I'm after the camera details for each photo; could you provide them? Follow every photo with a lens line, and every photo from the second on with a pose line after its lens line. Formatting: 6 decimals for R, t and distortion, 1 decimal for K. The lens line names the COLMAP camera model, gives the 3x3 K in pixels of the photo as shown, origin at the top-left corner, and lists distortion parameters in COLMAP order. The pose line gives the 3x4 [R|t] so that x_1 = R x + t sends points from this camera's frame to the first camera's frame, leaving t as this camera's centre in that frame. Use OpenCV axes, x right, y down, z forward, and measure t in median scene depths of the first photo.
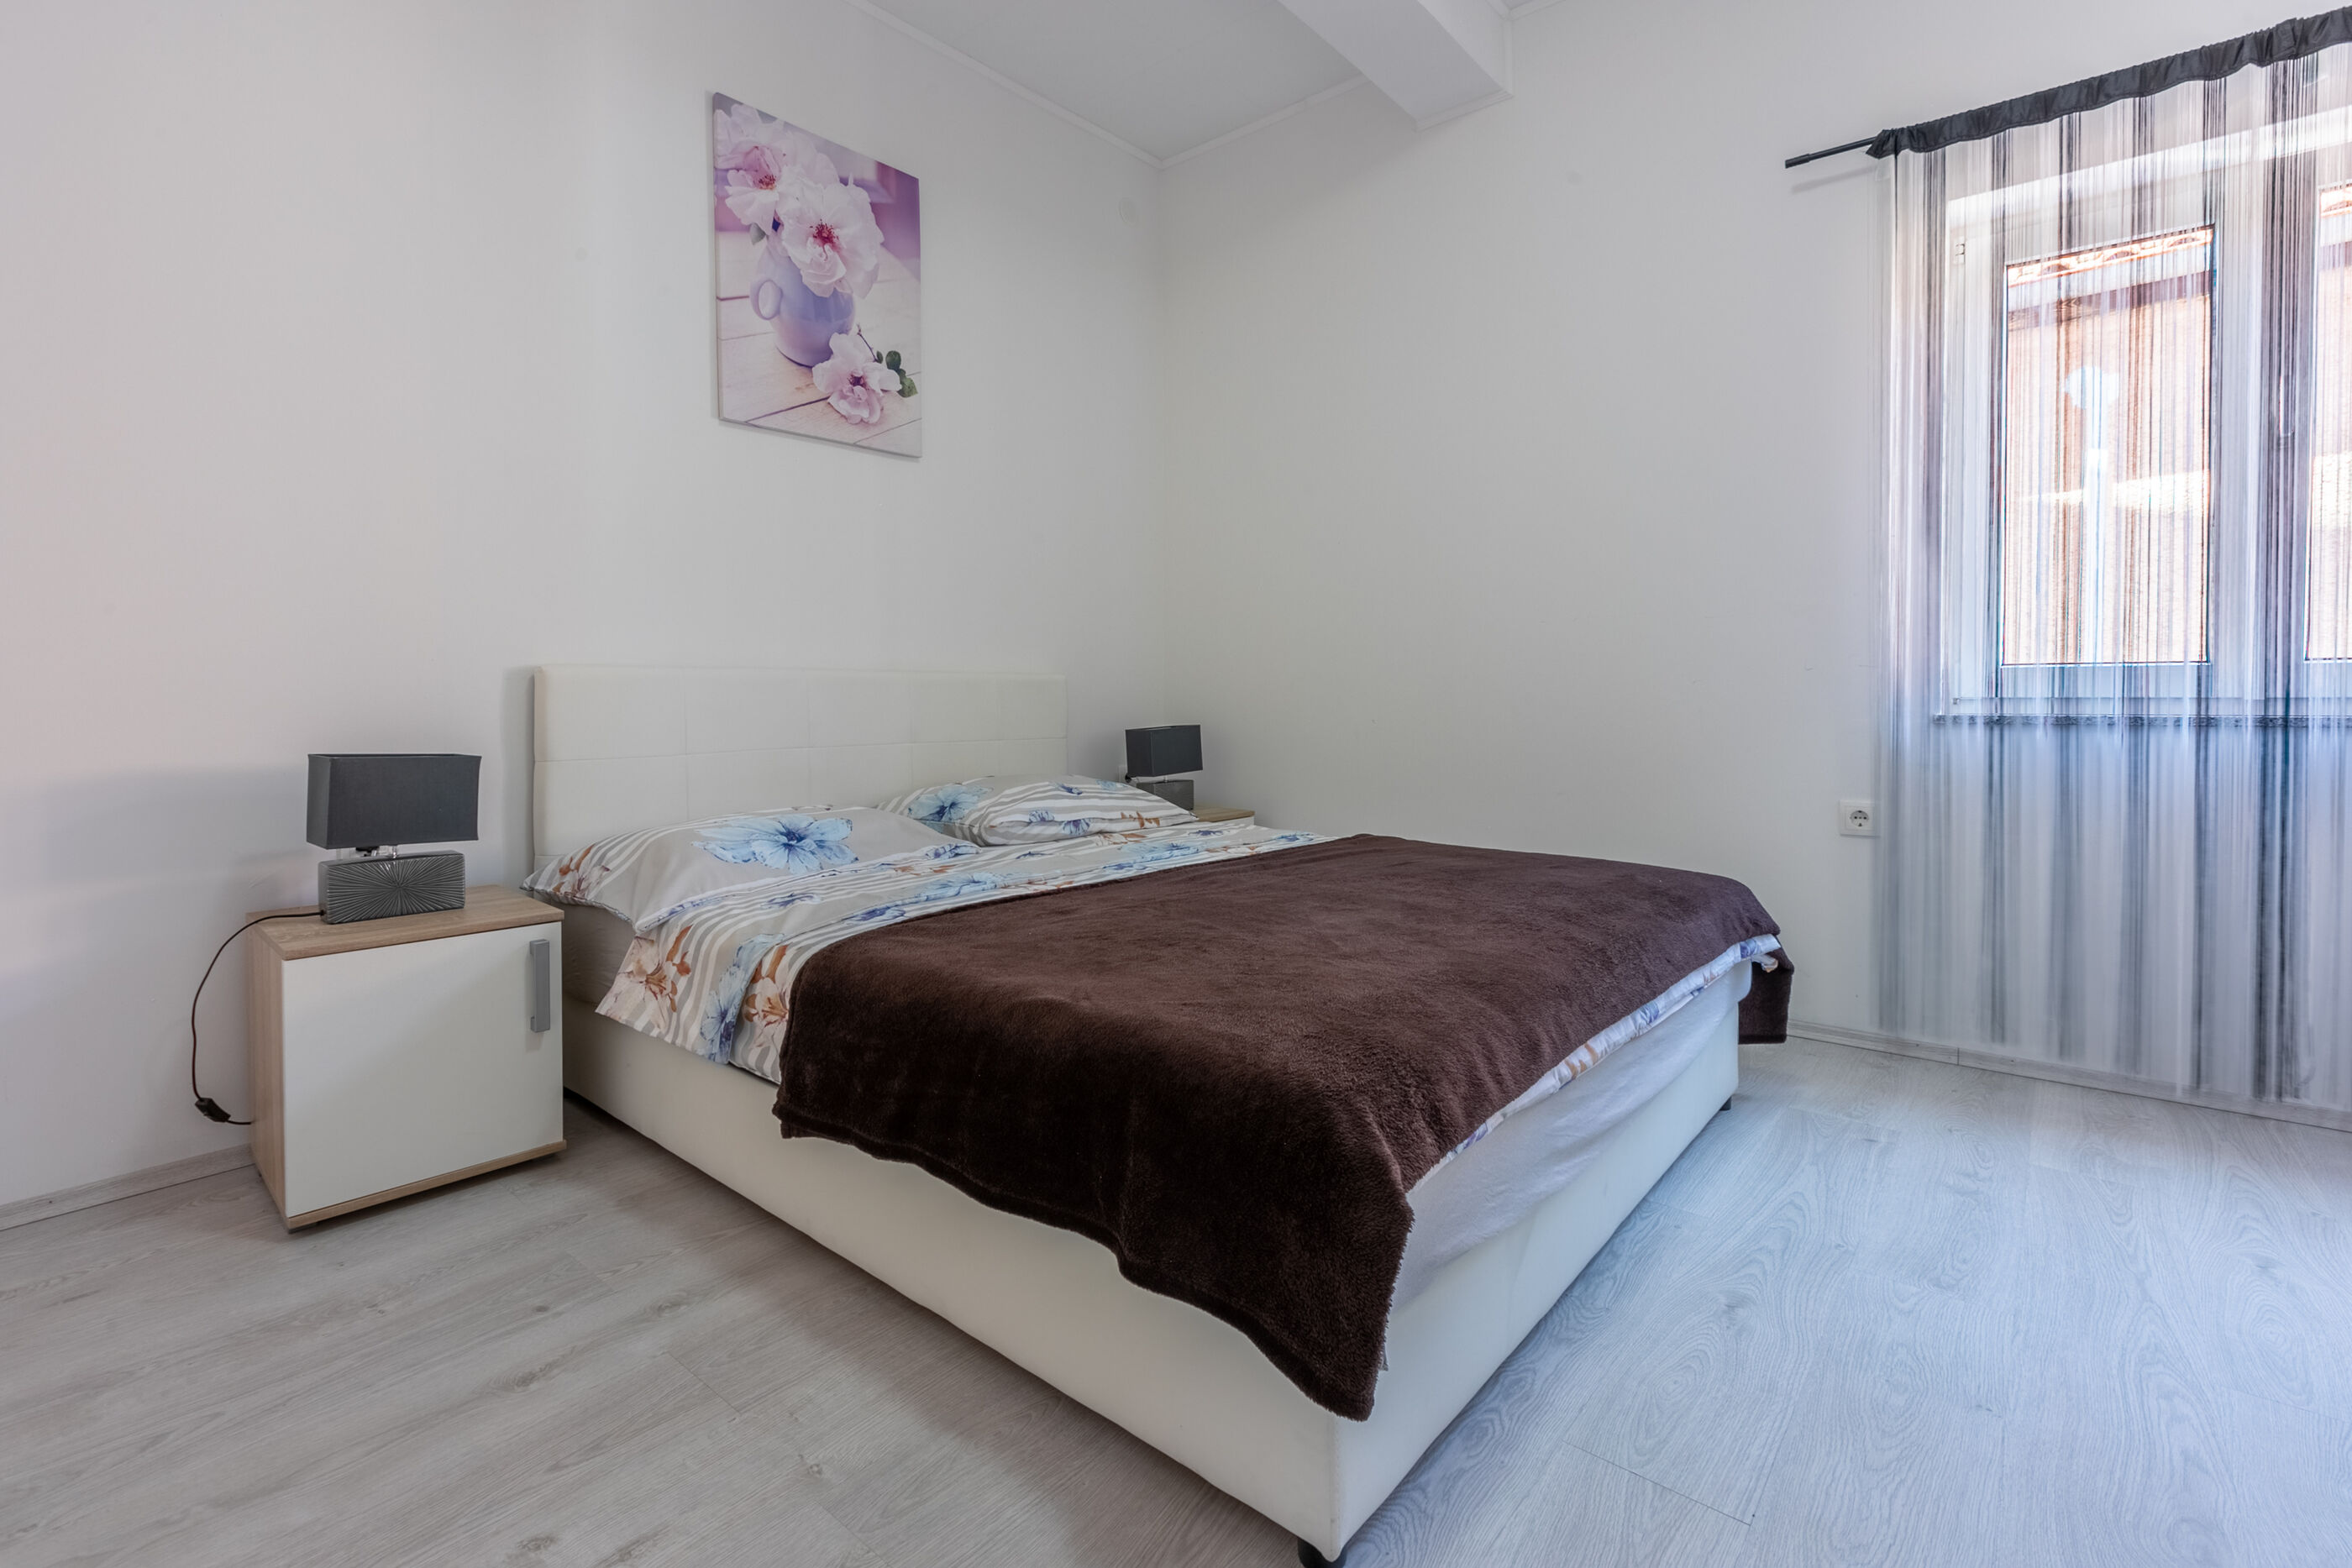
lens RADIAL K [[1068.3, 0, 1184.4], [0, 1068.3, 710.7], [0, 0, 1]] dist [-0.000220, 0.000258]
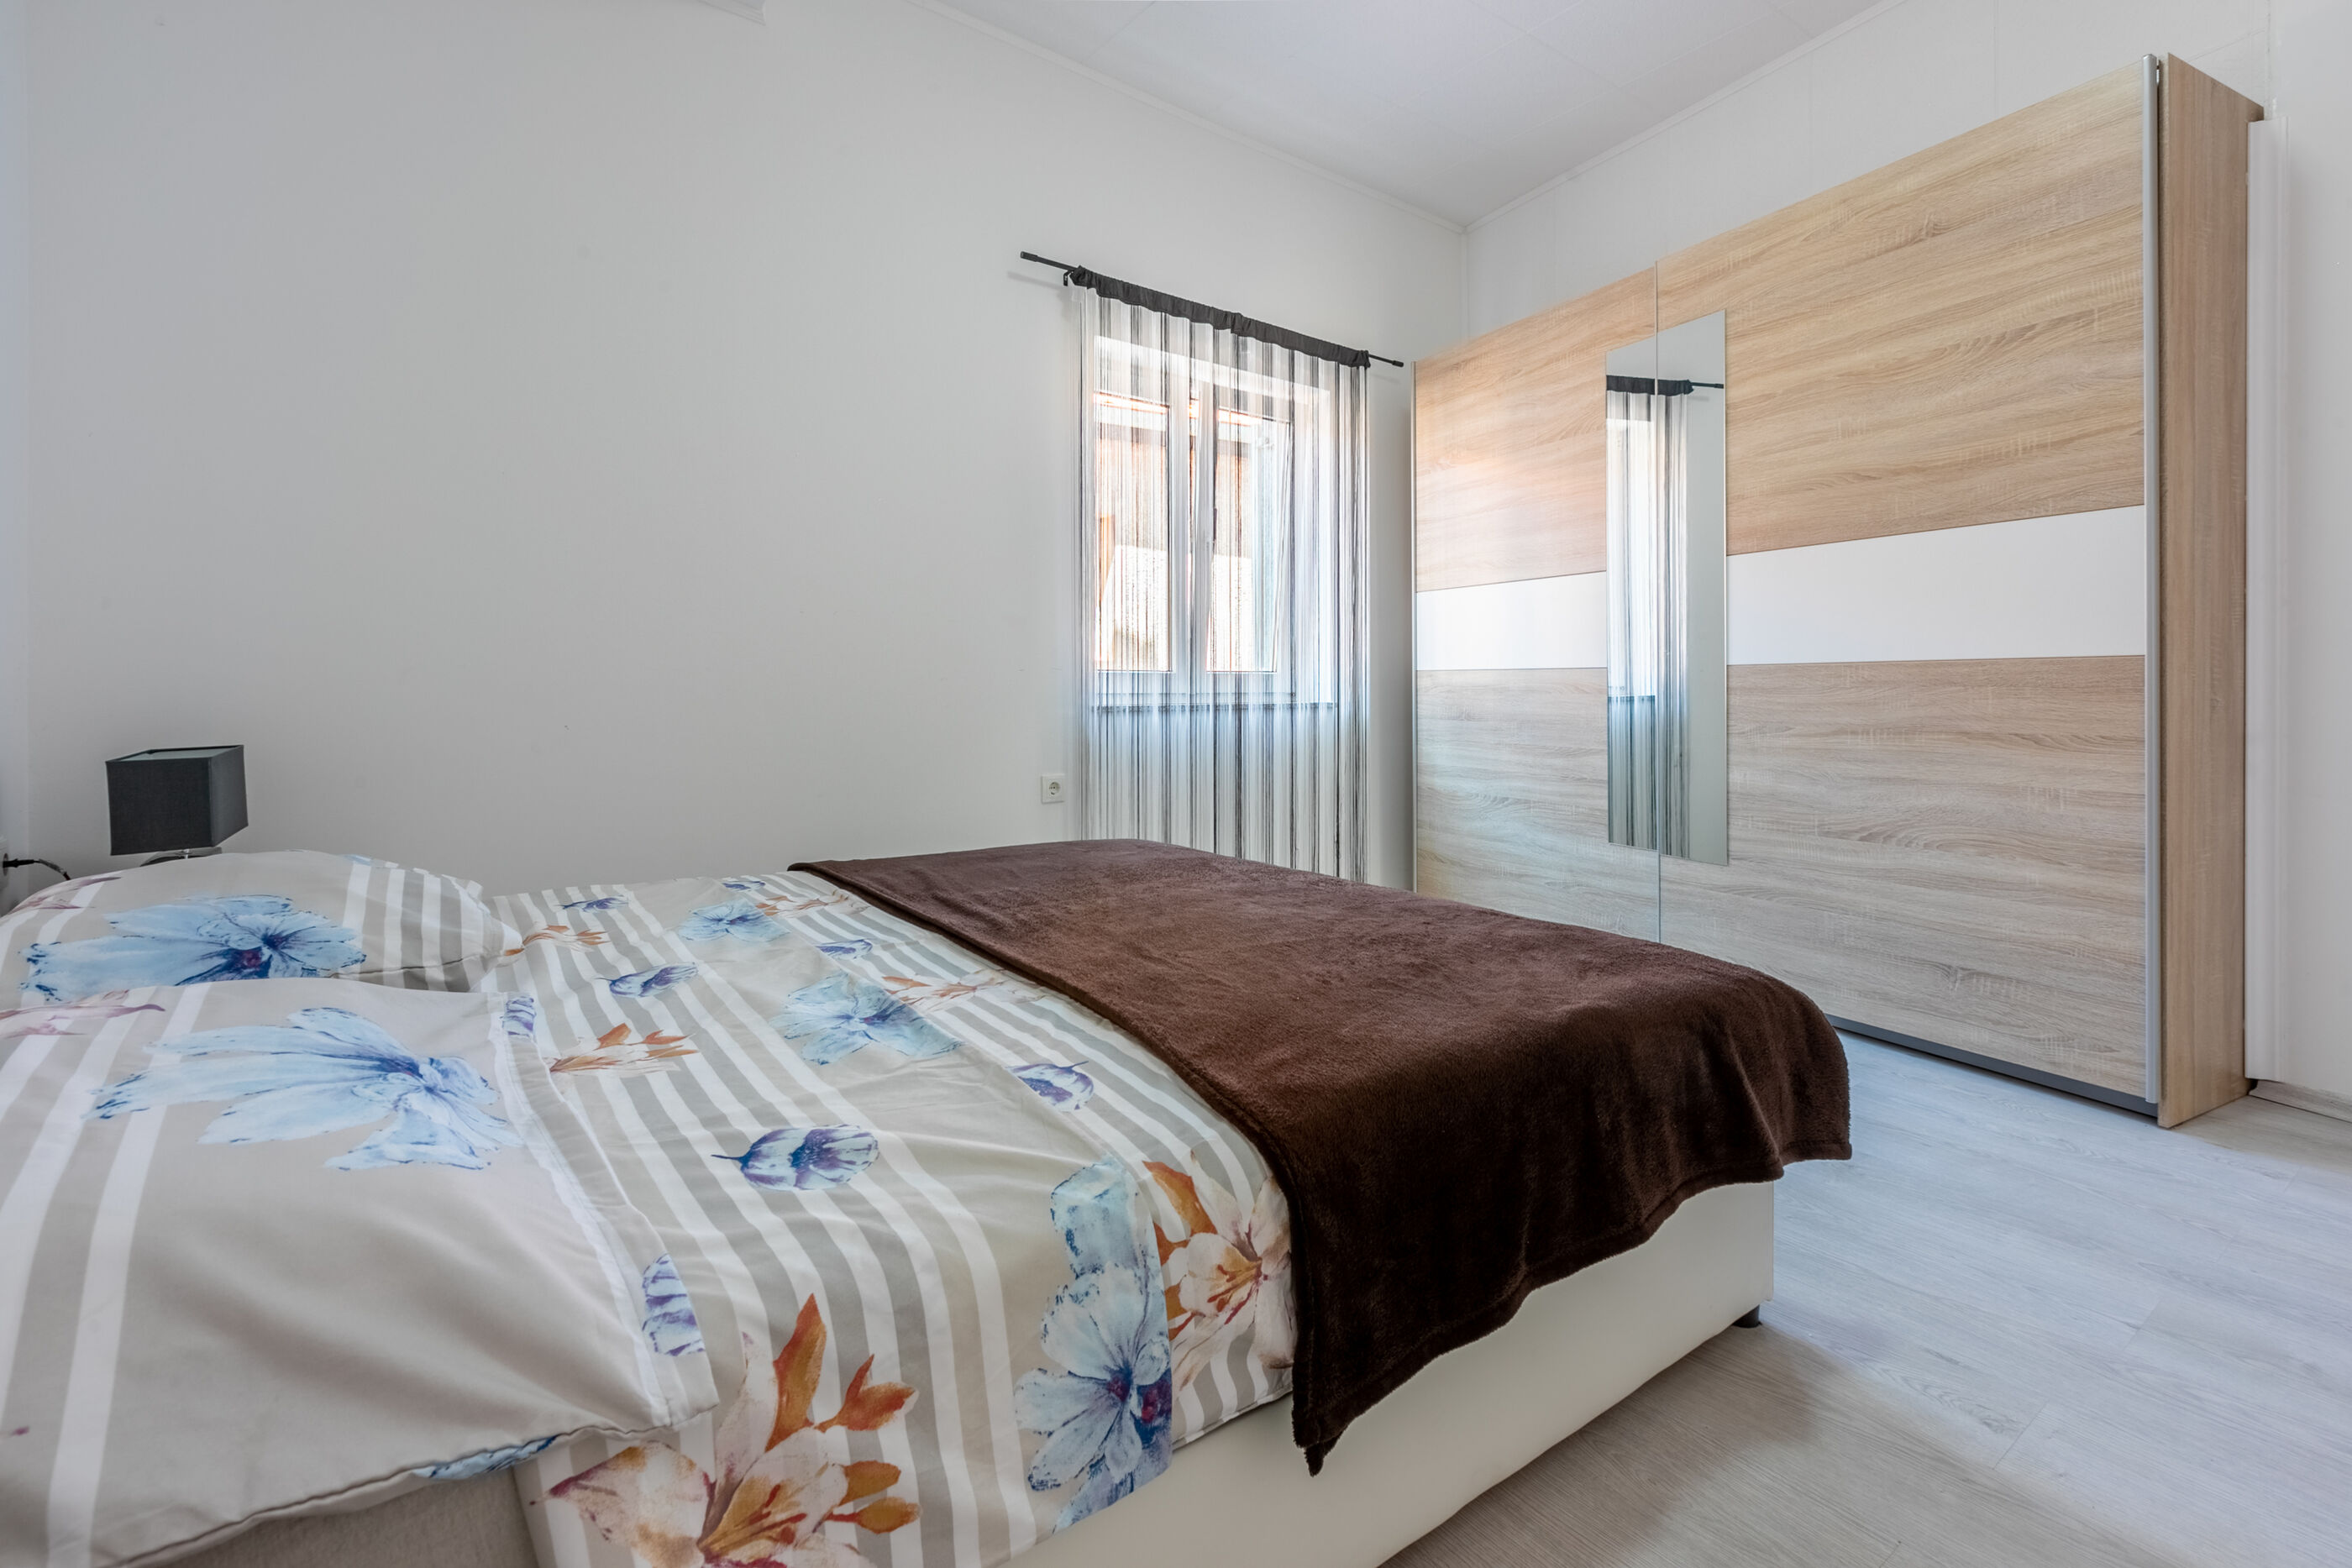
lens RADIAL K [[1068.3, 0, 1144.5], [0, 1068.3, 682.0], [0, 0, 1]] dist [-0.000220, 0.000258]
pose [[0.251755, 0.009156, 0.967748, -3.224672], [0.013207, 0.999830, -0.012895, -0.043229], [-0.967701, 0.016028, 0.251592, 3.188011]]
